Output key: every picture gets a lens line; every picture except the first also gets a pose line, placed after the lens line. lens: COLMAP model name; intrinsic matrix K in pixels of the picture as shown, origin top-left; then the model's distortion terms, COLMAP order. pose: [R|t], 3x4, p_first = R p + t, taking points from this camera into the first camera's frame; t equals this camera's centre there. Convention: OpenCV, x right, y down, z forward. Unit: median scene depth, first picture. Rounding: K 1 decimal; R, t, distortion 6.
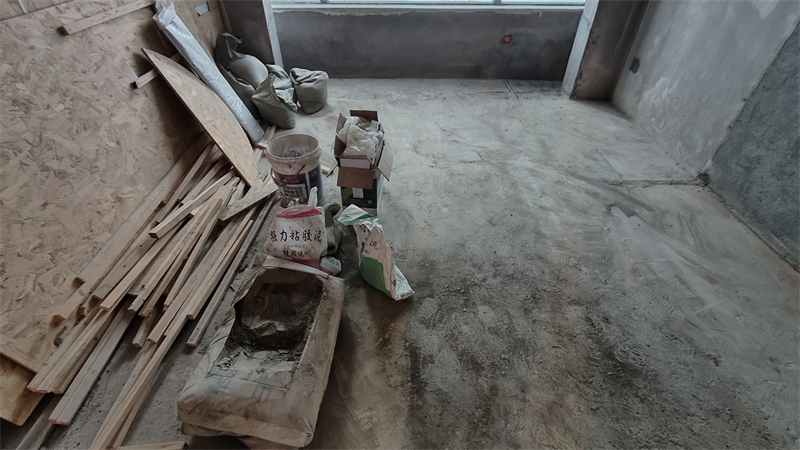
lens RADIAL K [[368.3, 0, 400.1], [0, 368.3, 230.6], [0, 0, 1]] dist [-0.005338, 0.003214]
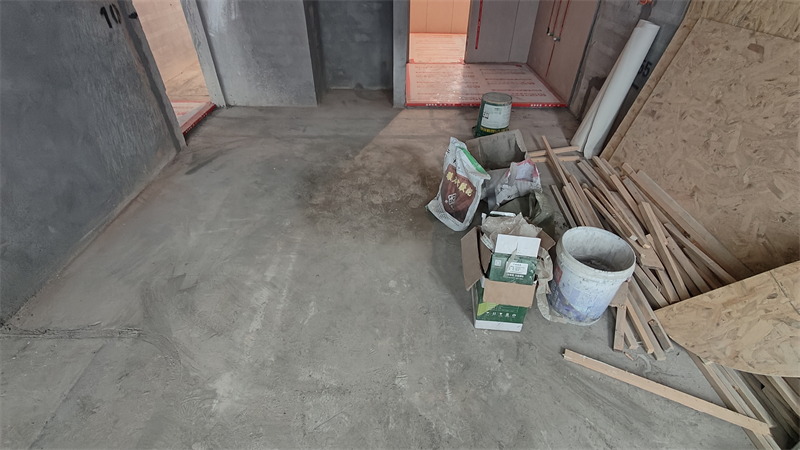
lens RADIAL K [[368.3, 0, 399.8], [0, 368.3, 229.4], [0, 0, 1]] dist [-0.005338, 0.003214]
pose [[-0.999912, -0.009868, -0.008870, 0.130122], [-0.010576, 0.189063, 0.981908, -1.045767], [-0.008013, 0.981915, -0.189151, 1.192777]]
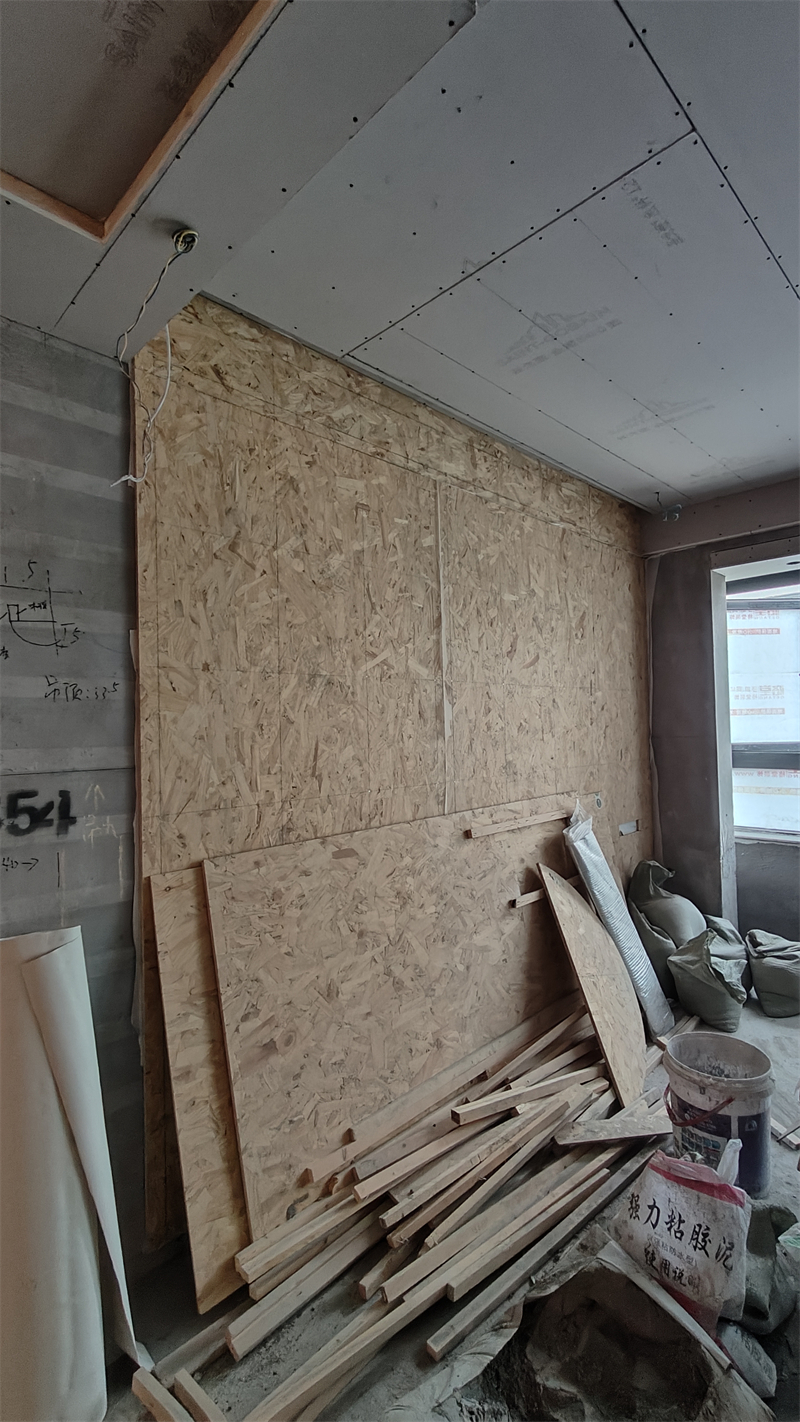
lens RADIAL K [[654.6, 0, 391.3], [0, 654.6, 710.3], [0, 0, 1]] dist [-0.005338, 0.003214]
pose [[0.703153, -0.036660, -0.710092, 0.081103], [-0.443744, 0.757697, -0.478526, 0.064615], [0.555578, 0.651576, 0.516509, -0.107067]]
